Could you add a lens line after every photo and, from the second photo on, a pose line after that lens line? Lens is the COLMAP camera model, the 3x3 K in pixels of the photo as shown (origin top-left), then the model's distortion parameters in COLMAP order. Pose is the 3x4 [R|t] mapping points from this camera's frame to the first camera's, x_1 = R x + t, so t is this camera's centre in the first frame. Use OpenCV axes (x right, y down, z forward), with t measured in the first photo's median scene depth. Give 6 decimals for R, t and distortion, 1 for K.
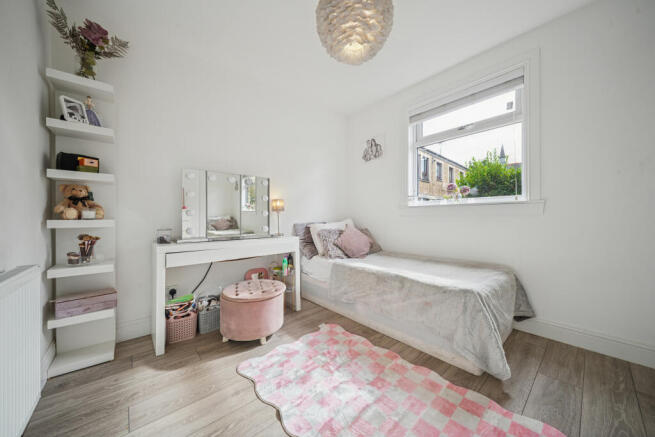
lens RADIAL K [[231.9, 0, 322.7], [0, 231.9, 218.2], [0, 0, 1]] dist [0.004706, -0.000834]
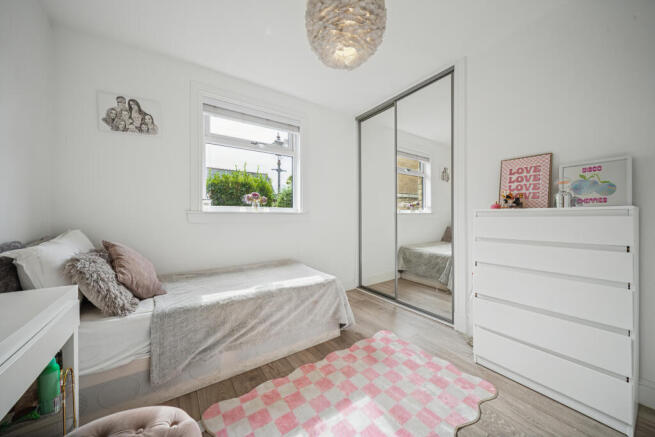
lens RADIAL K [[231.9, 0, 323.9], [0, 231.9, 218.4], [0, 0, 1]] dist [0.004706, -0.000834]
pose [[0.096082, 0.003958, 0.995366, -0.544610], [0.006527, 0.999968, -0.004607, -0.028004], [-0.995352, 0.006939, 0.096053, 0.677463]]
